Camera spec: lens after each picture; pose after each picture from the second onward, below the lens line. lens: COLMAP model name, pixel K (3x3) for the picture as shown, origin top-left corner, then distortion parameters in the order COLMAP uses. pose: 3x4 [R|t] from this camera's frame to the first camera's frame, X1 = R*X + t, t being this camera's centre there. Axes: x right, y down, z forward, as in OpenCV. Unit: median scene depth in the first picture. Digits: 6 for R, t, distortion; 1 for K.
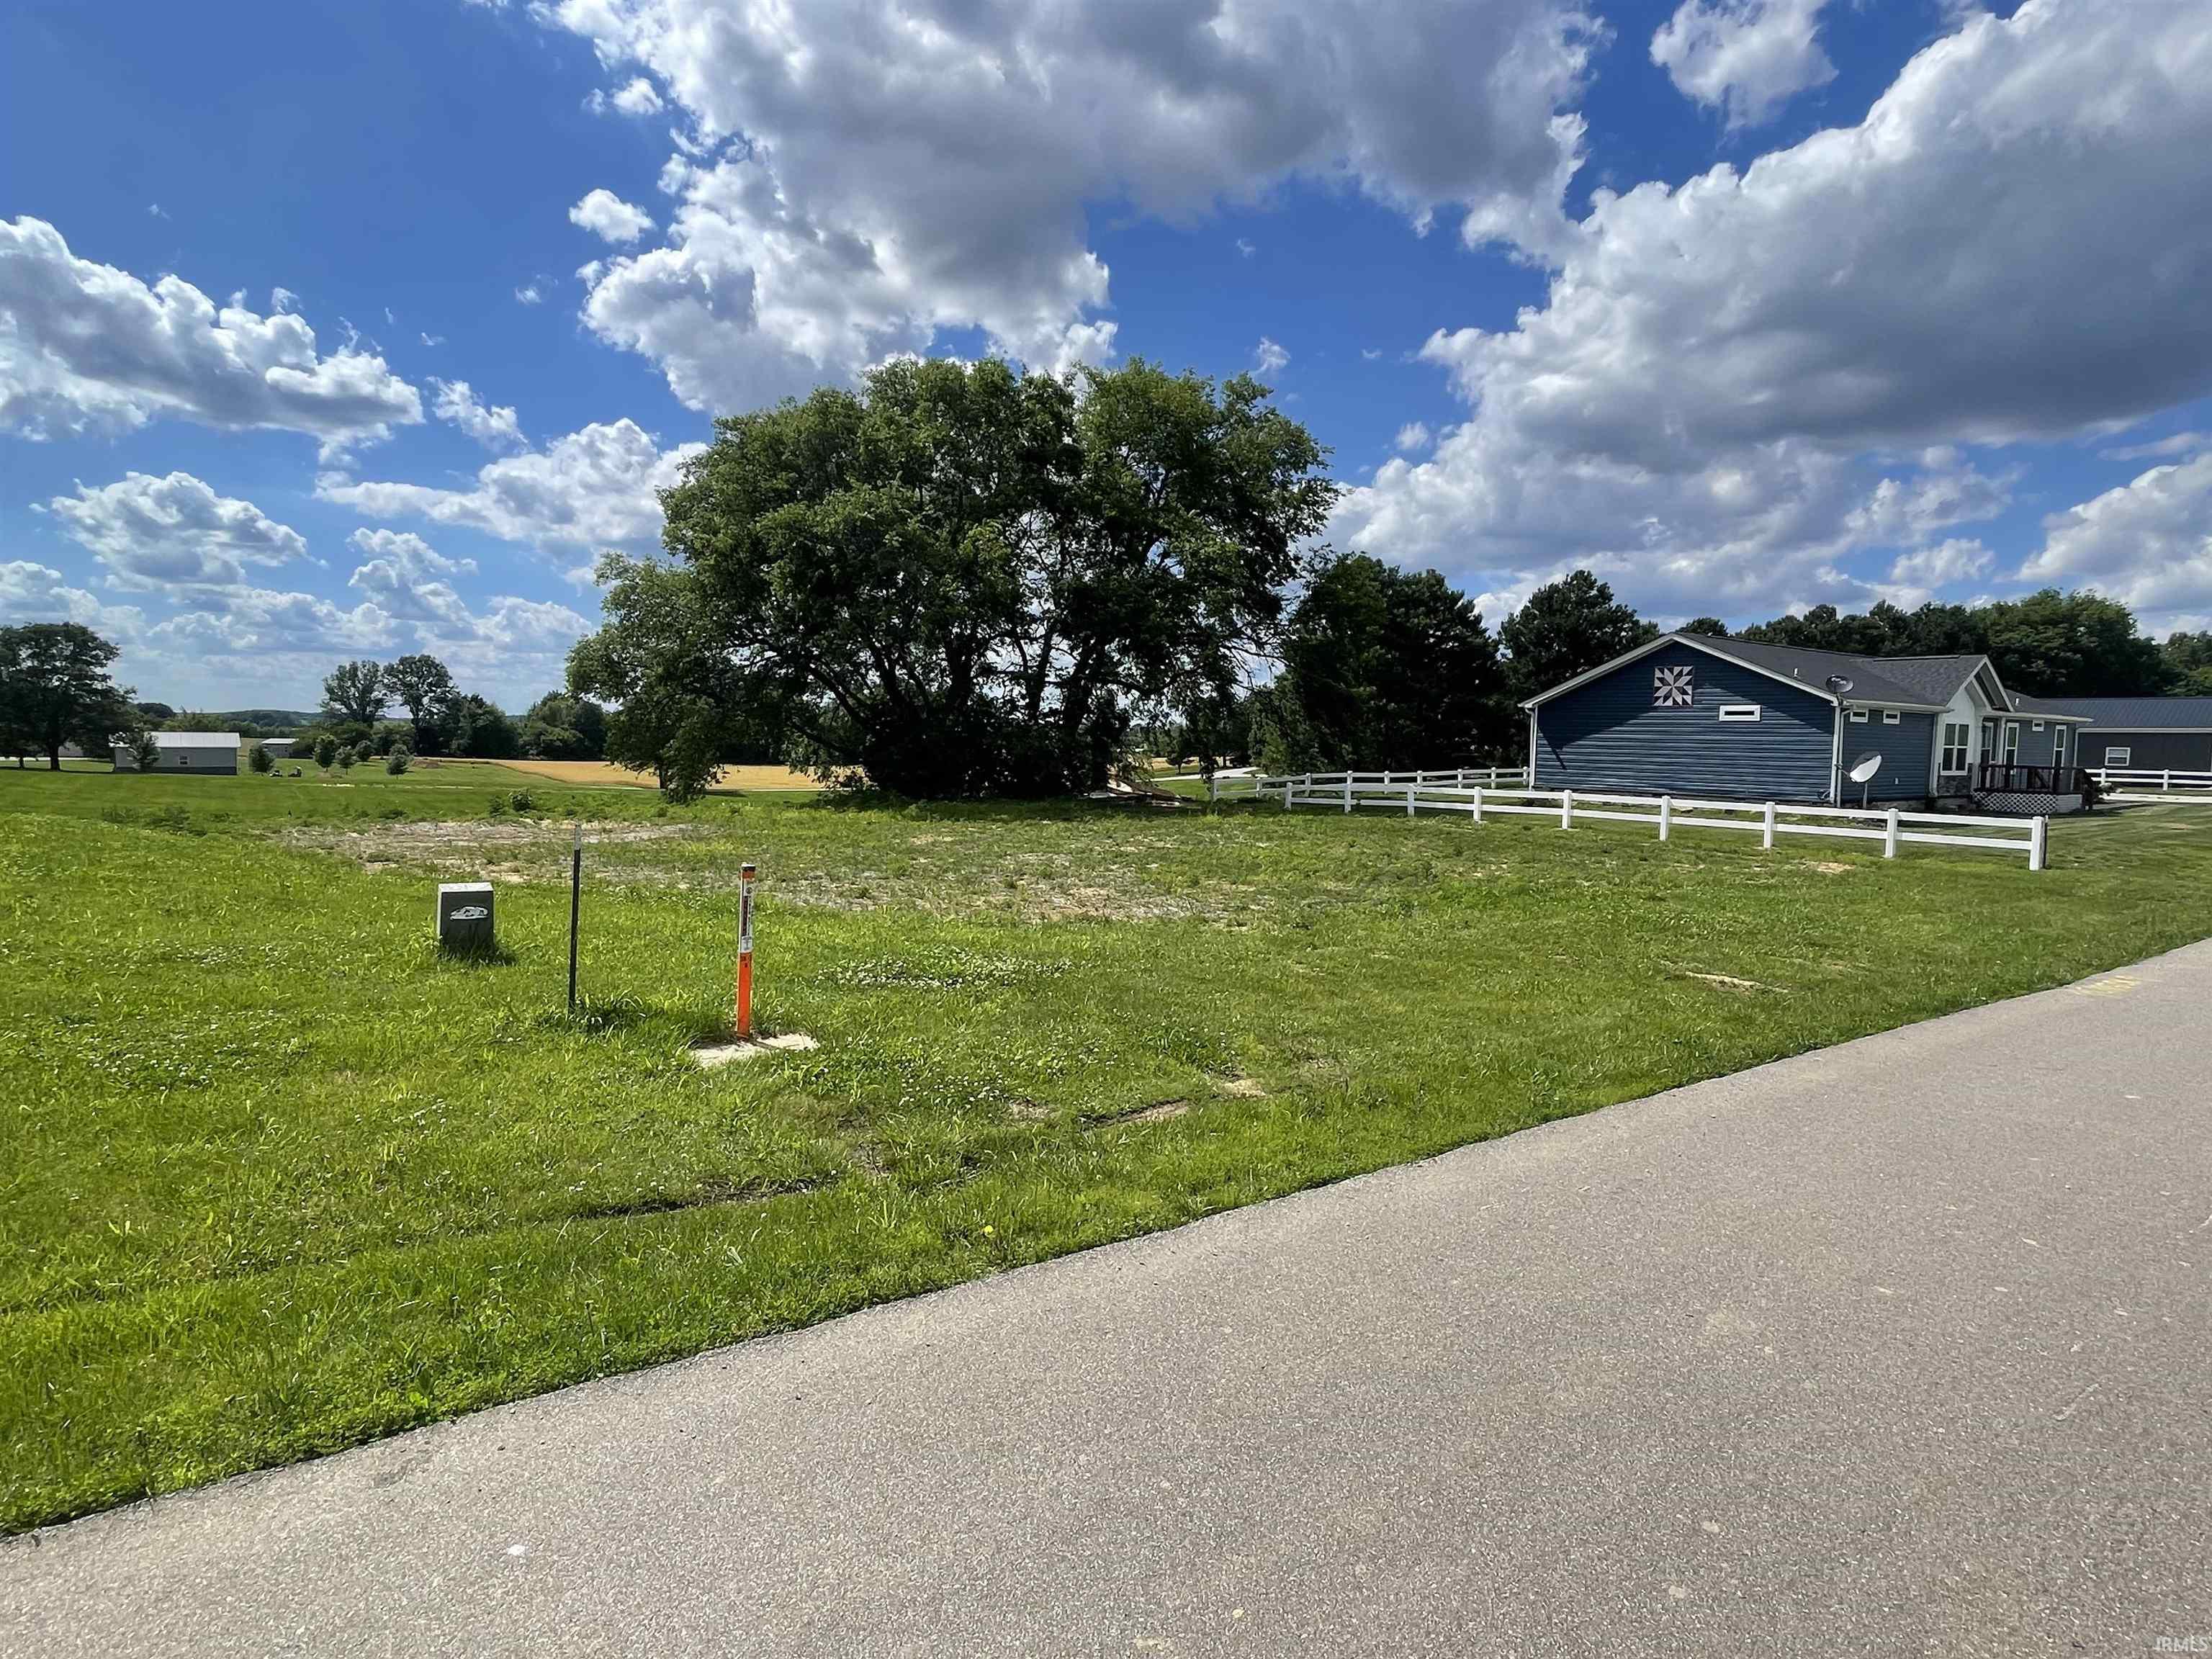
lens RADIAL K [[1306.2, 0, 1080.0], [0, 1306.2, 844.2], [0, 0, 1]] dist [0.002977, 0.000152]
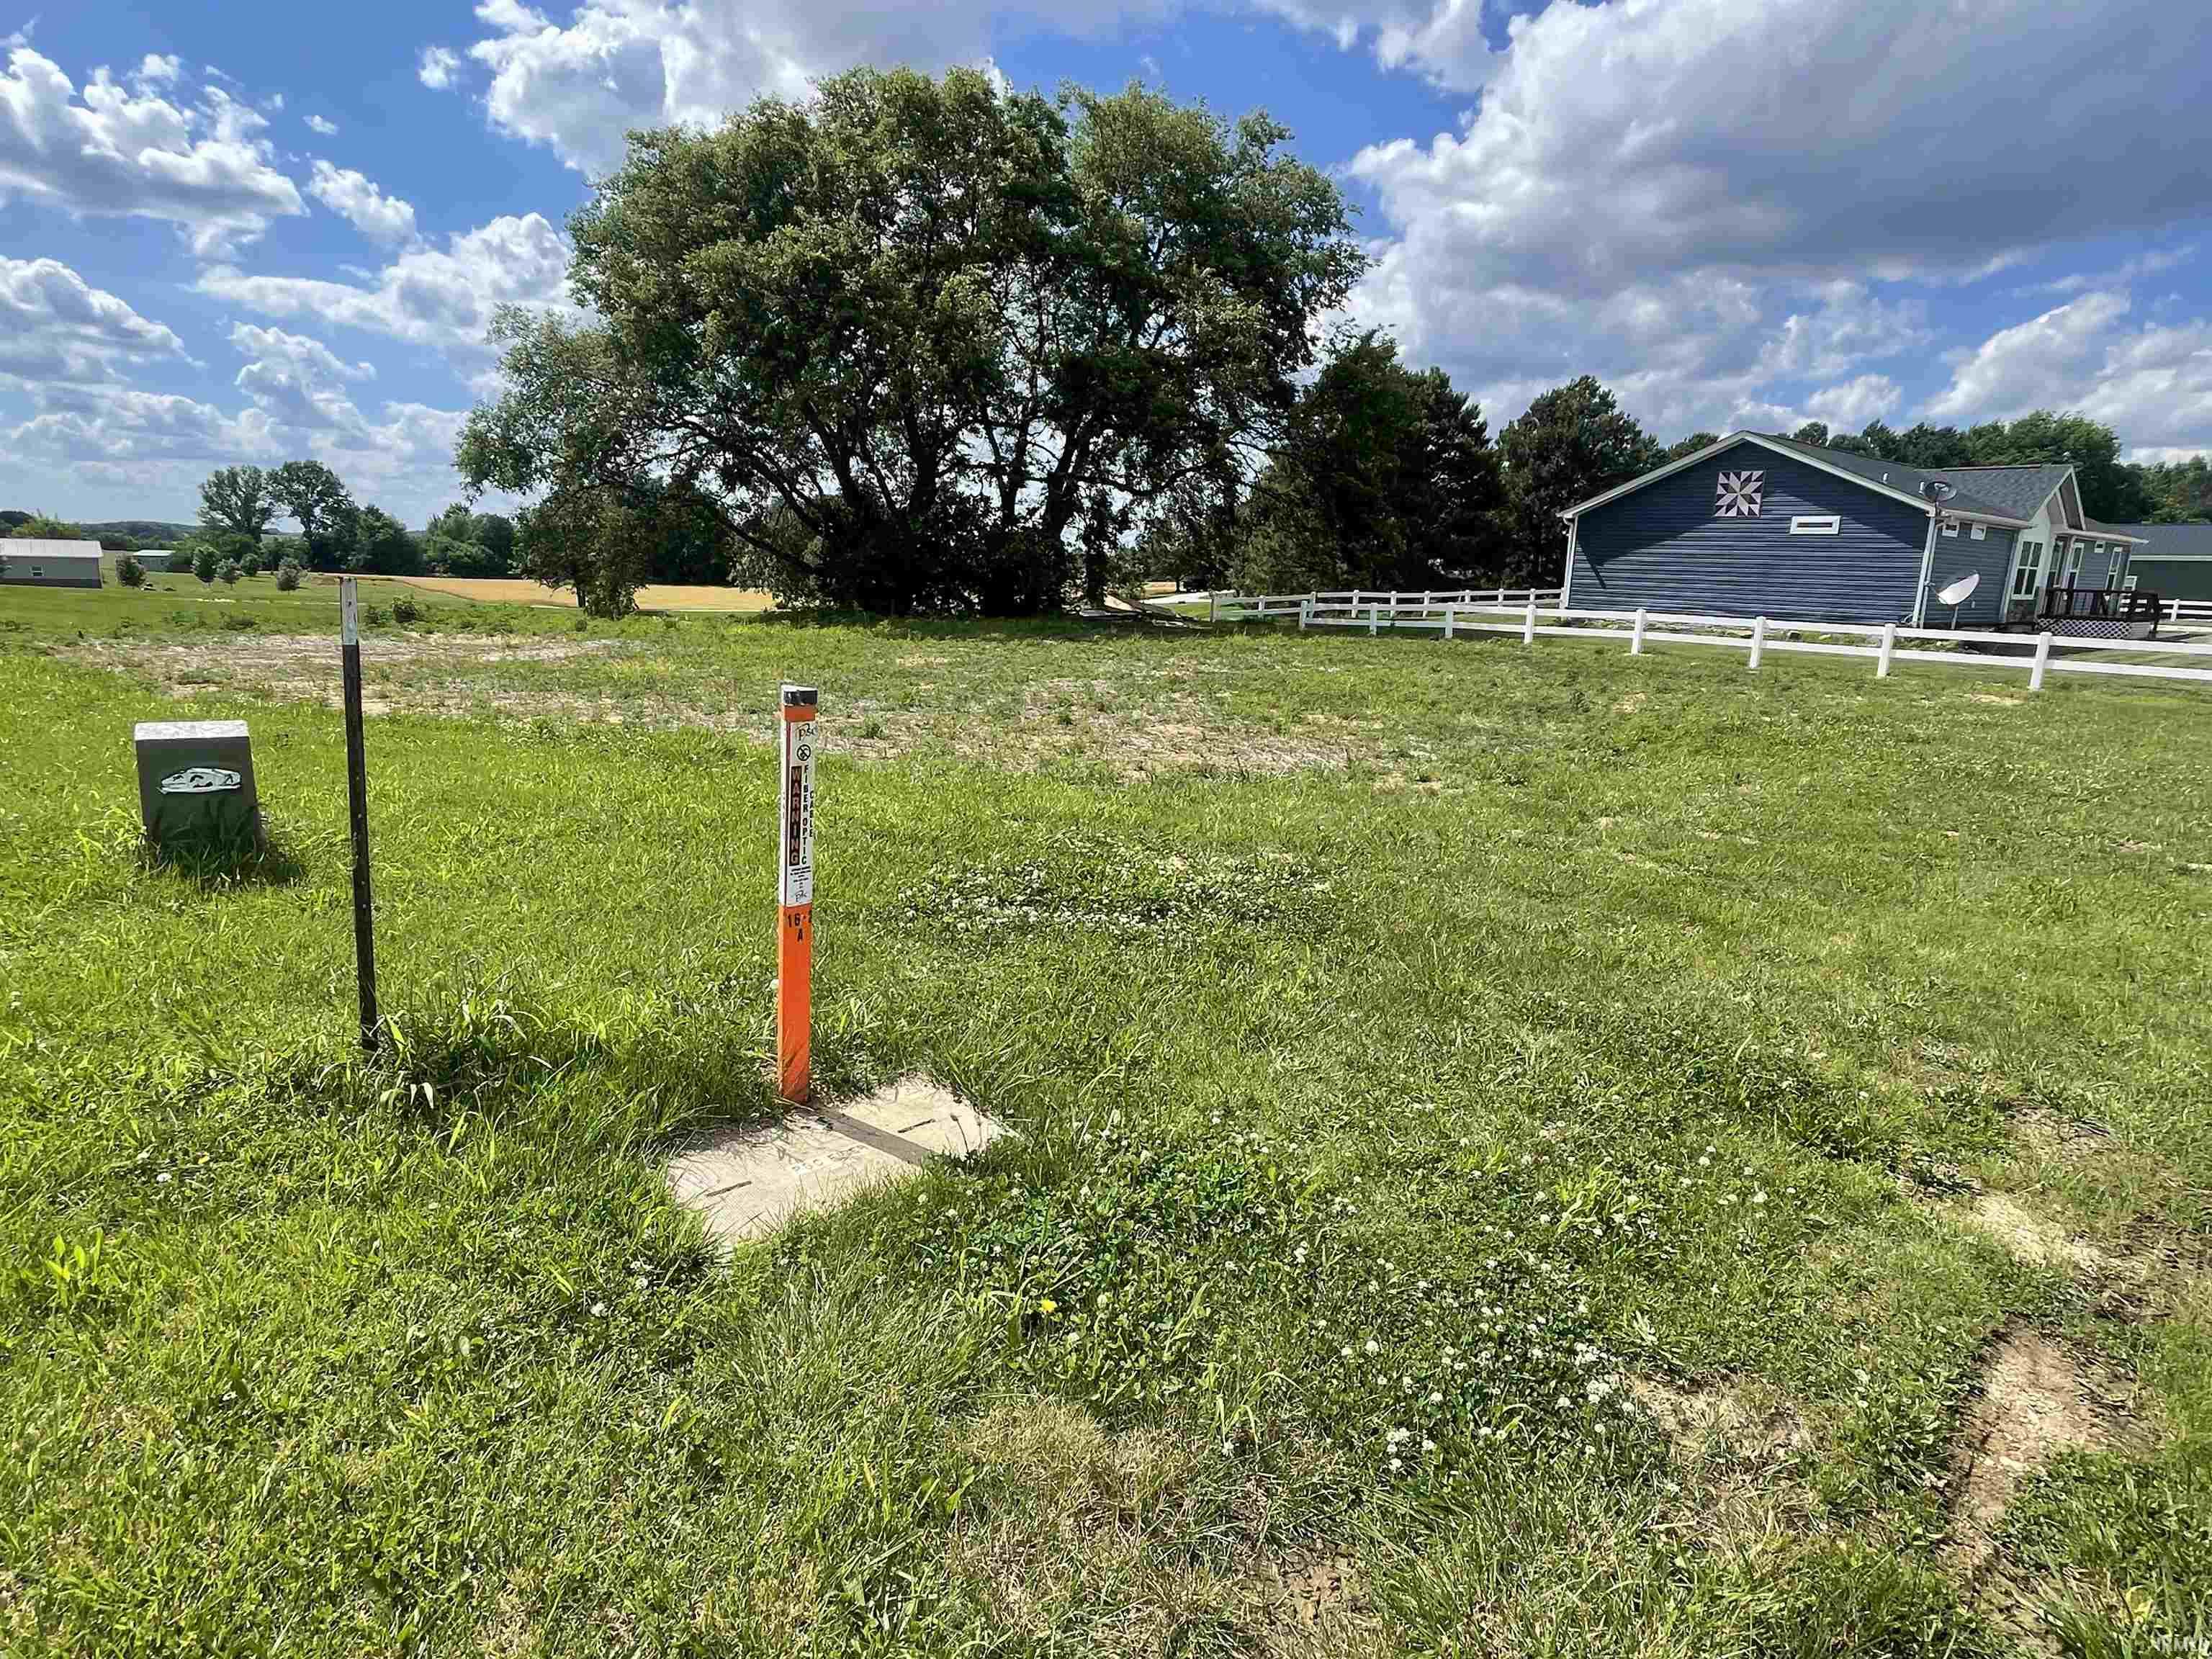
lens RADIAL K [[1277.8, 0, 1071.2], [0, 1277.8, 839.1], [0, 0, 1]] dist [-0.003458, -0.001585]
pose [[0.998616, -0.000829, 0.052581, -0.033910], [-0.005955, 0.991661, 0.128735, 0.002062], [-0.052249, -0.128870, 0.990284, 0.106717]]
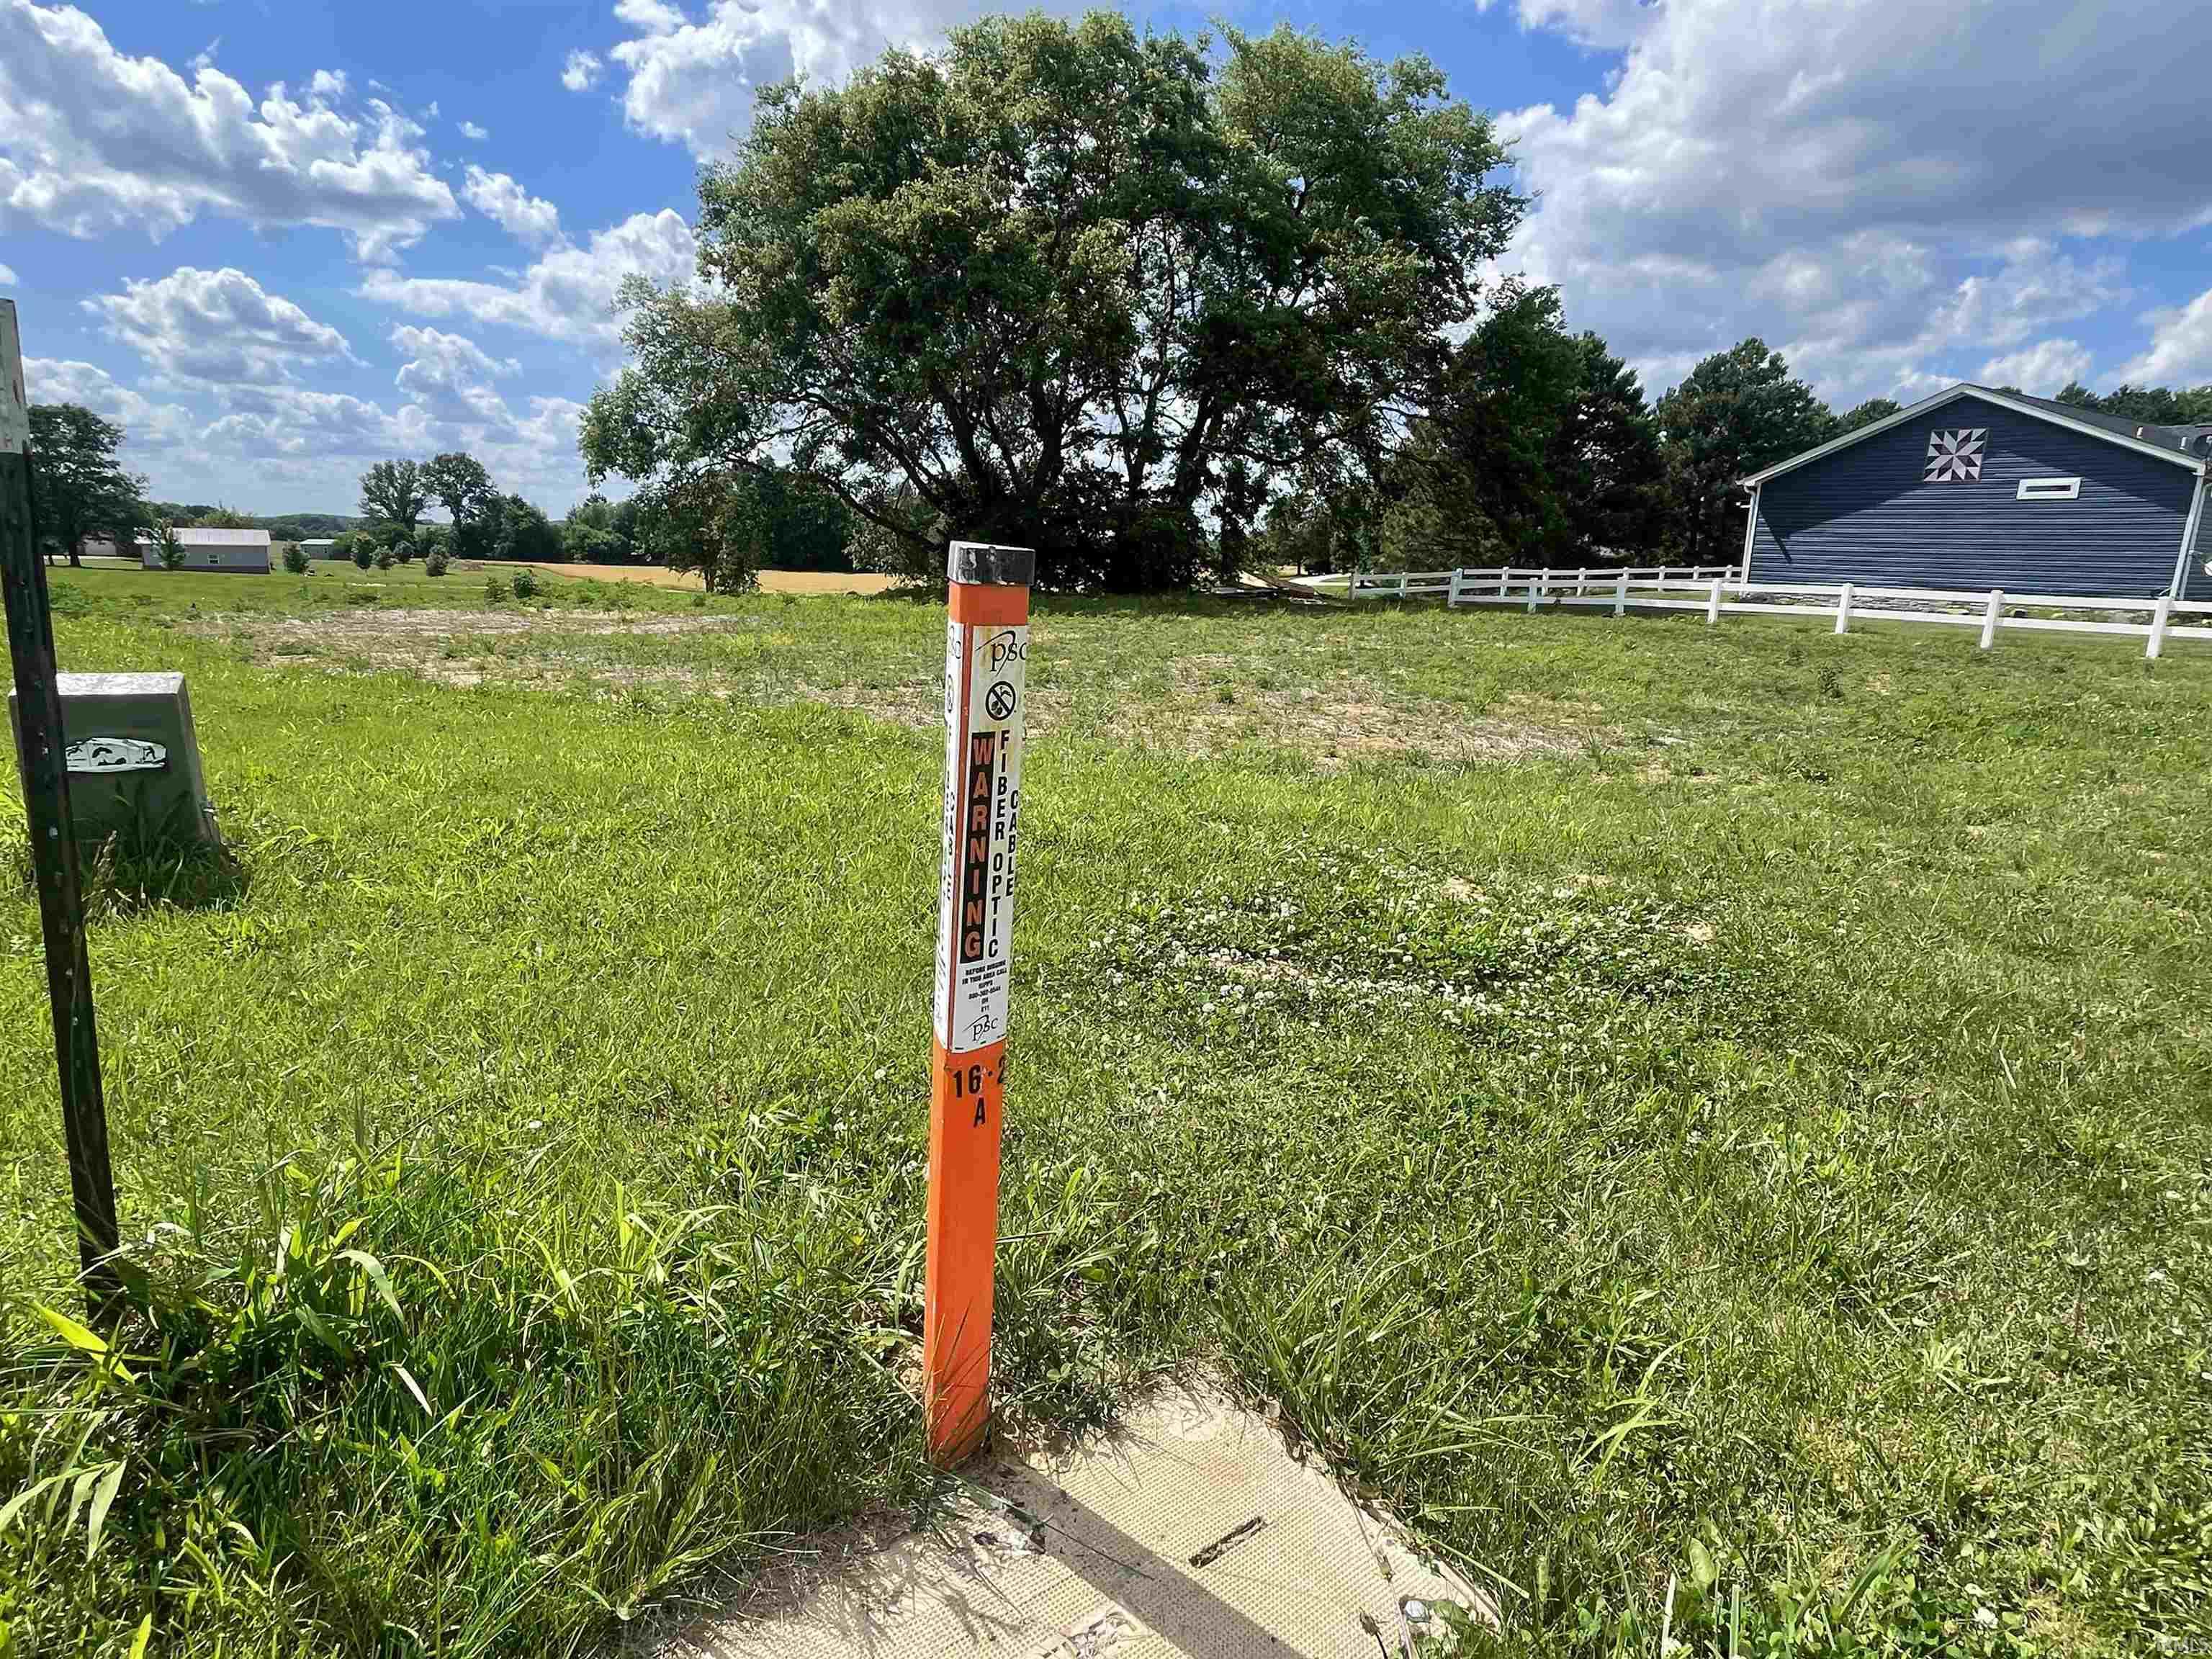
lens RADIAL K [[1256.9, 0, 1055.2], [0, 1256.9, 832.8], [0, 0, 1]] dist [-0.000368, 0.000094]
pose [[0.998867, 0.015158, -0.045112, -0.041893], [-0.008858, 0.990574, 0.136692, 0.005270], [0.046759, -0.136137, 0.989586, 0.146301]]
